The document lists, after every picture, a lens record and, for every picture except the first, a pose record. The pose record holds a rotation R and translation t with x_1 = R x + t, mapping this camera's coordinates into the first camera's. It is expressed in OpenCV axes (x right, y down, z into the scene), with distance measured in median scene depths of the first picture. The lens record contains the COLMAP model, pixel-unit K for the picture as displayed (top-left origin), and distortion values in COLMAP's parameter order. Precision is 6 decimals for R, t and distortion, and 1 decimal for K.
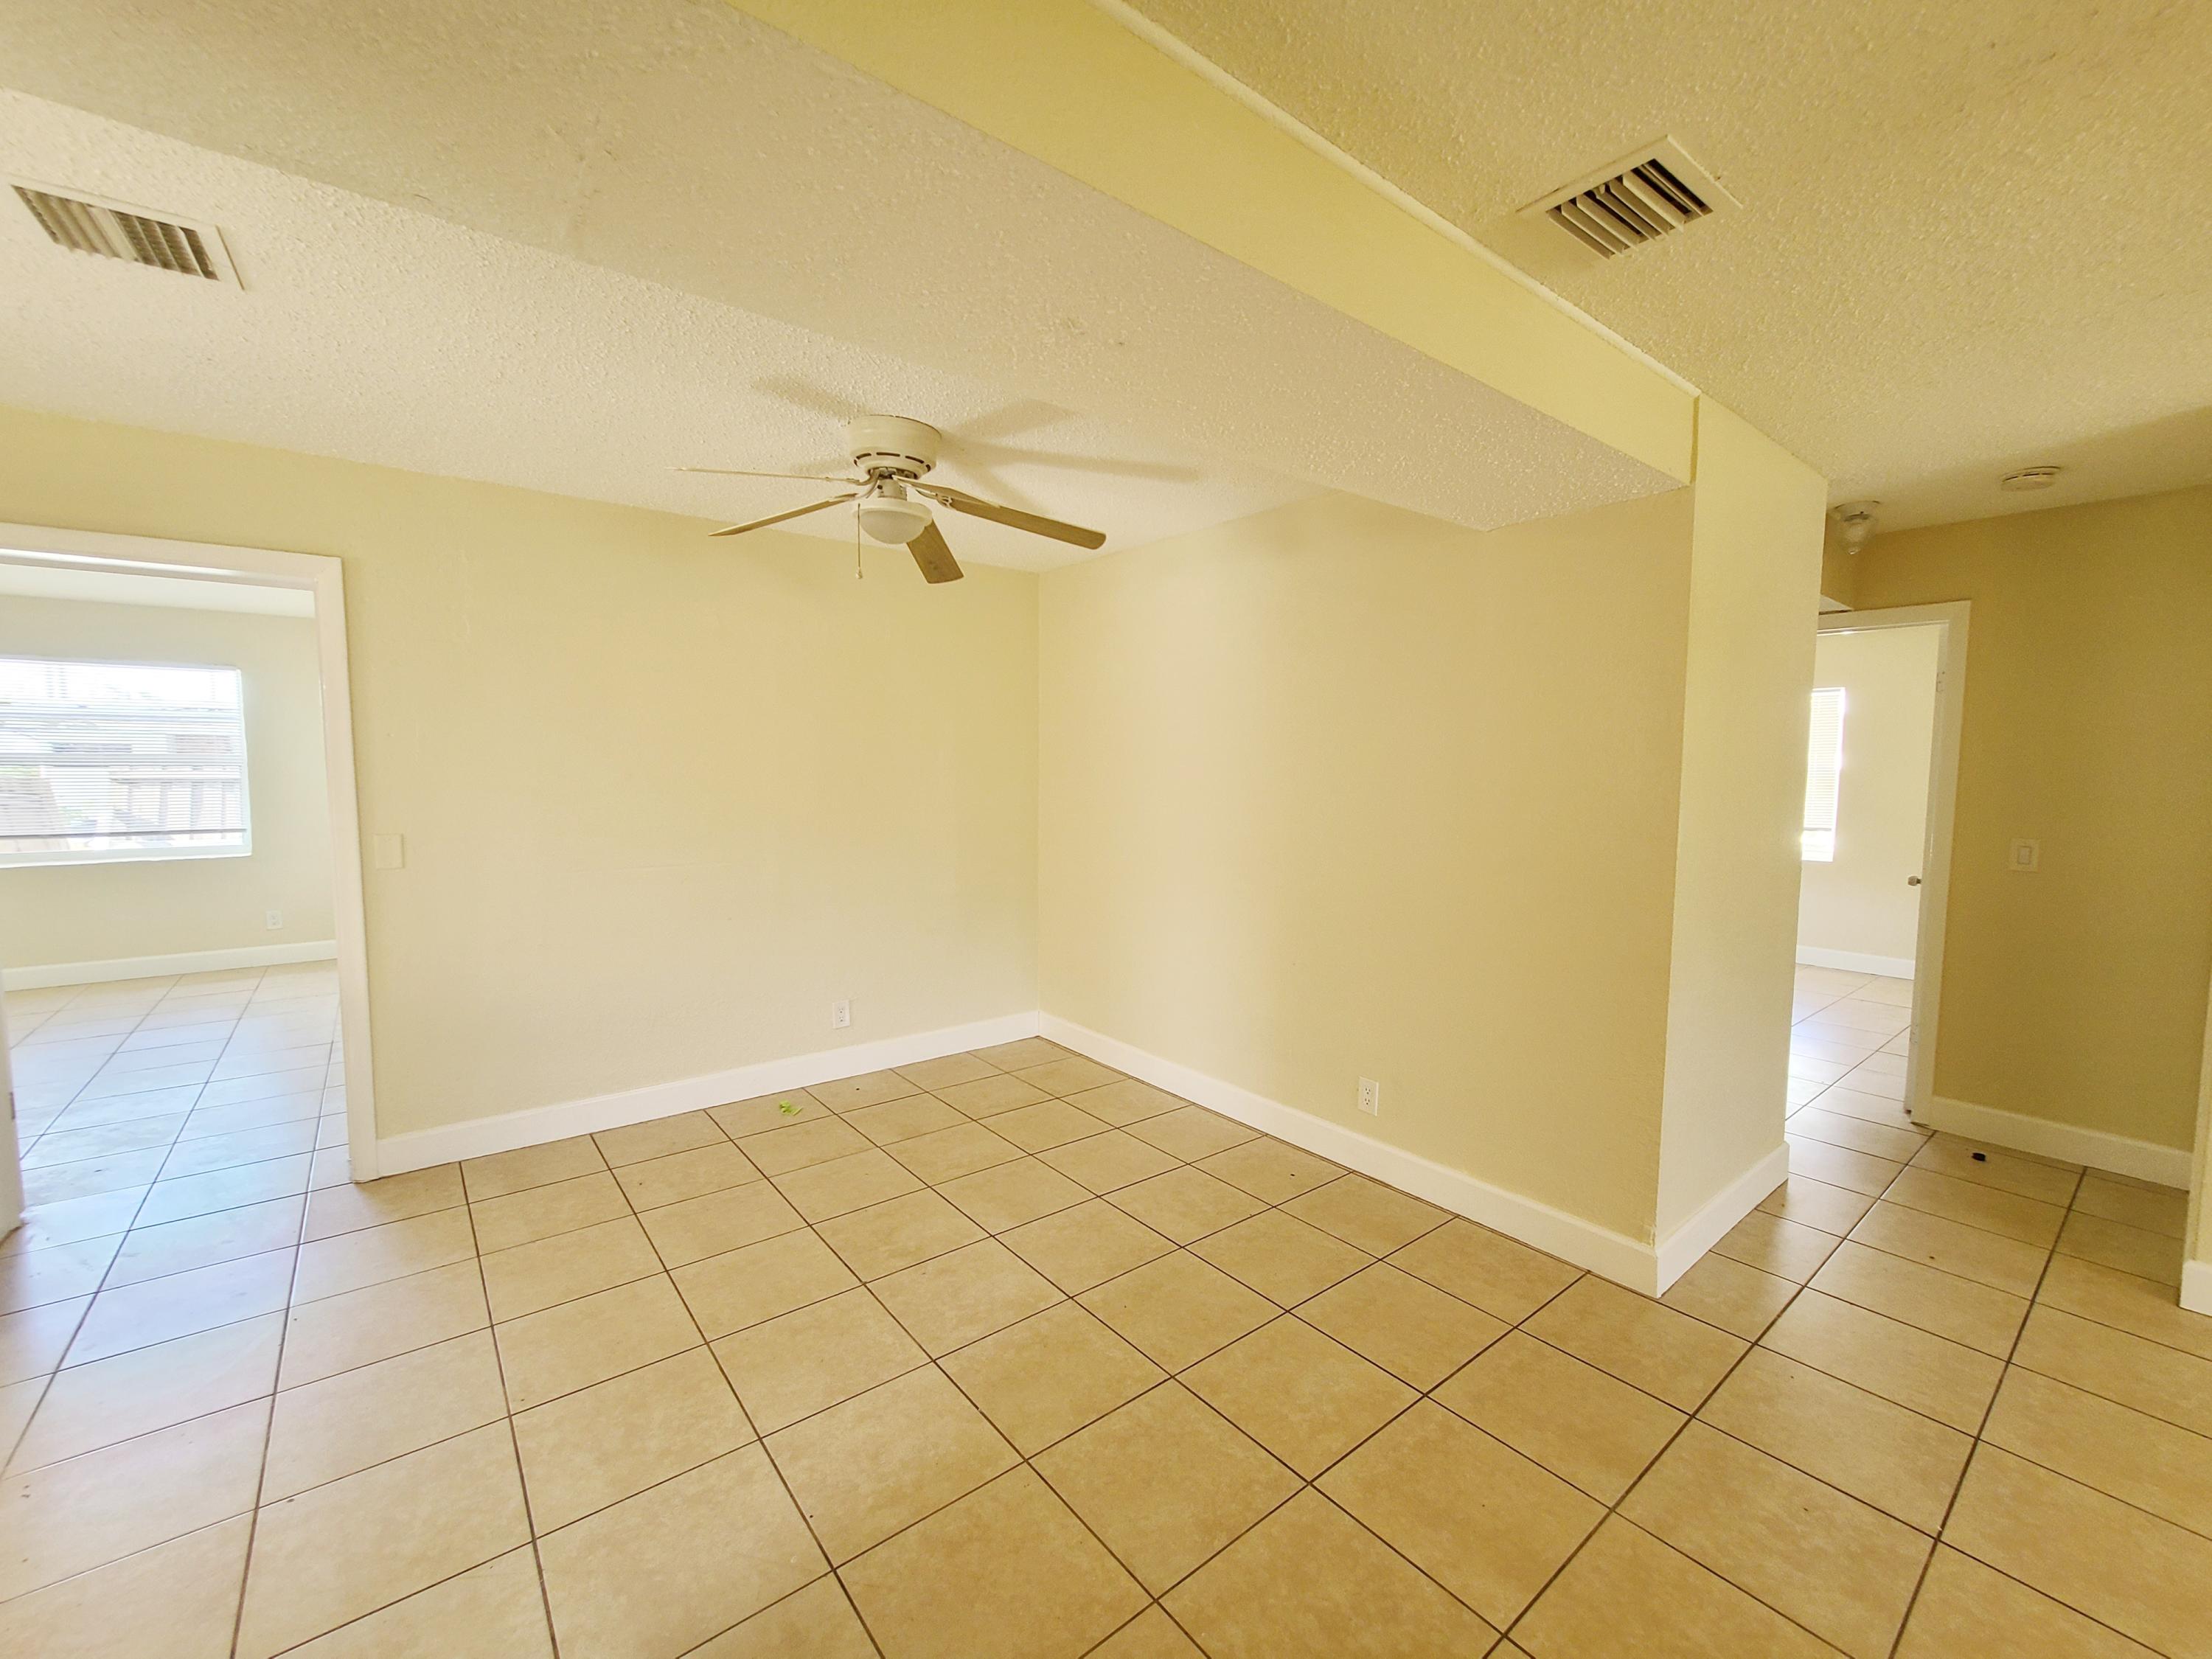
lens RADIAL K [[909.9, 0, 1117.9], [0, 909.9, 832.3], [0, 0, 1]] dist [0.000120, -0.001246]
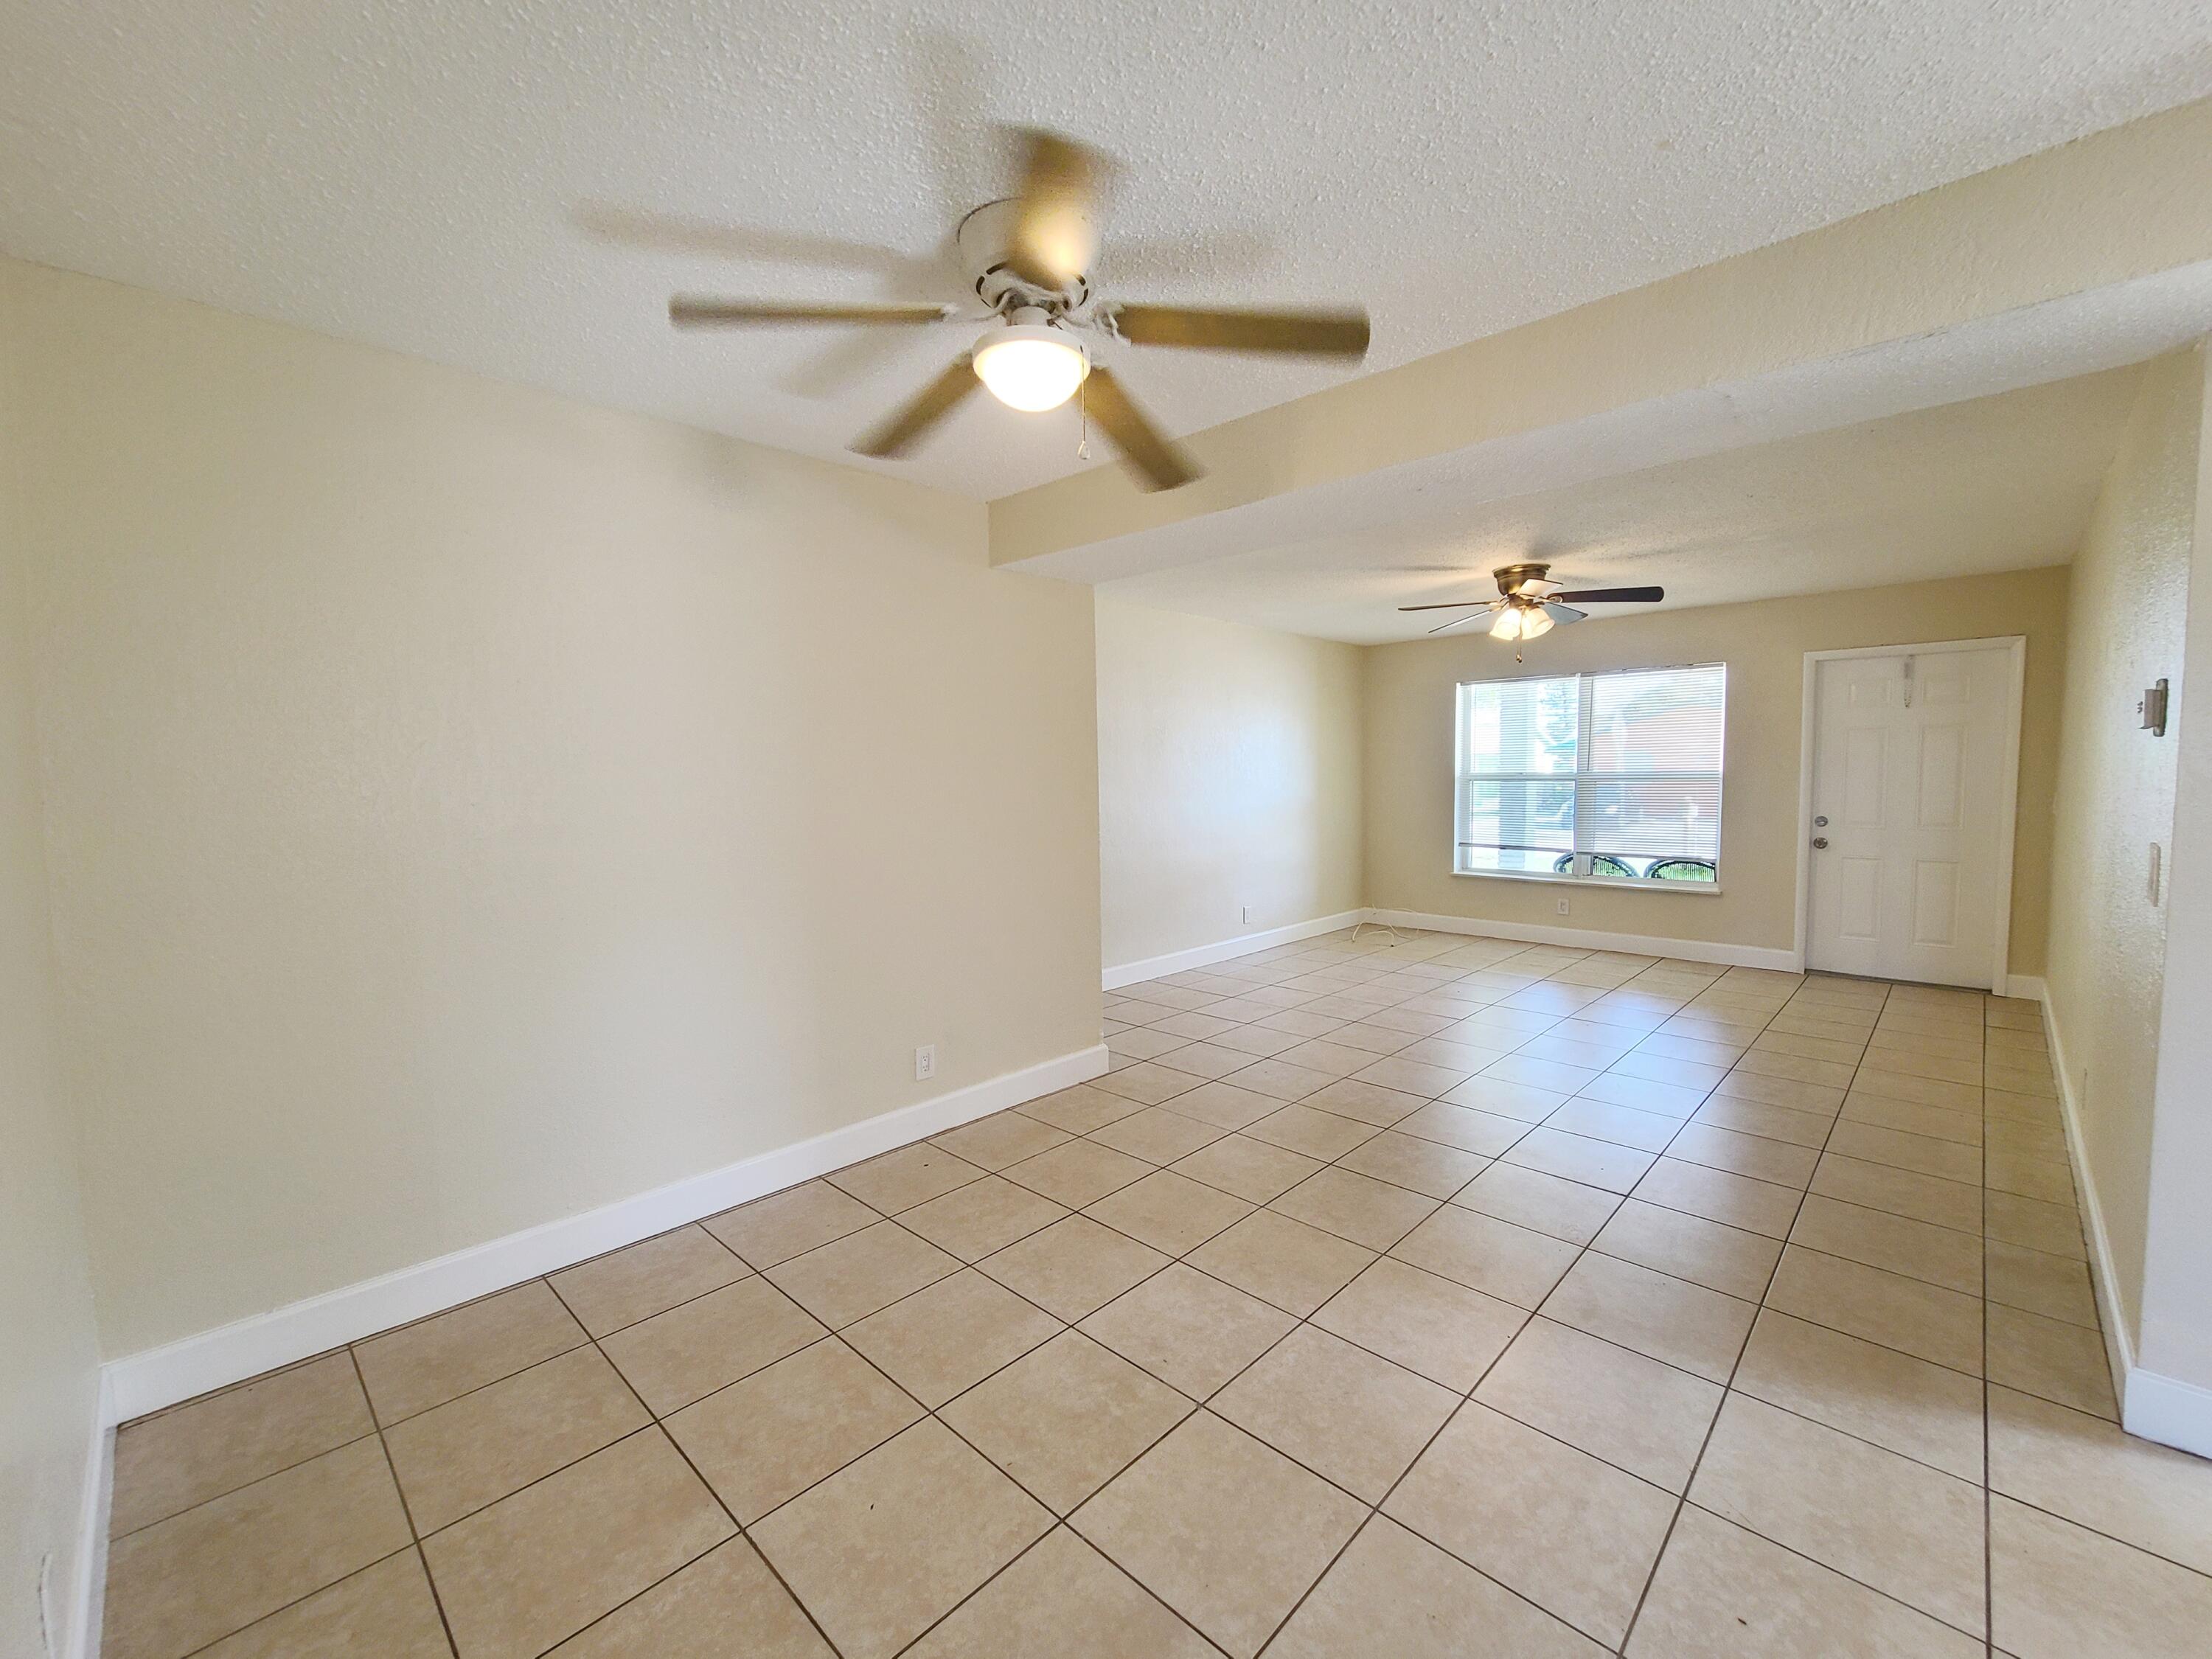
lens RADIAL K [[909.9, 0, 1117.9], [0, 909.9, 832.3], [0, 0, 1]] dist [0.000120, -0.001246]
pose [[-0.131706, -0.074584, 0.988479, -0.563712], [0.087877, 0.992361, 0.086586, -0.036819], [-0.987386, 0.098268, -0.124146, 0.627647]]
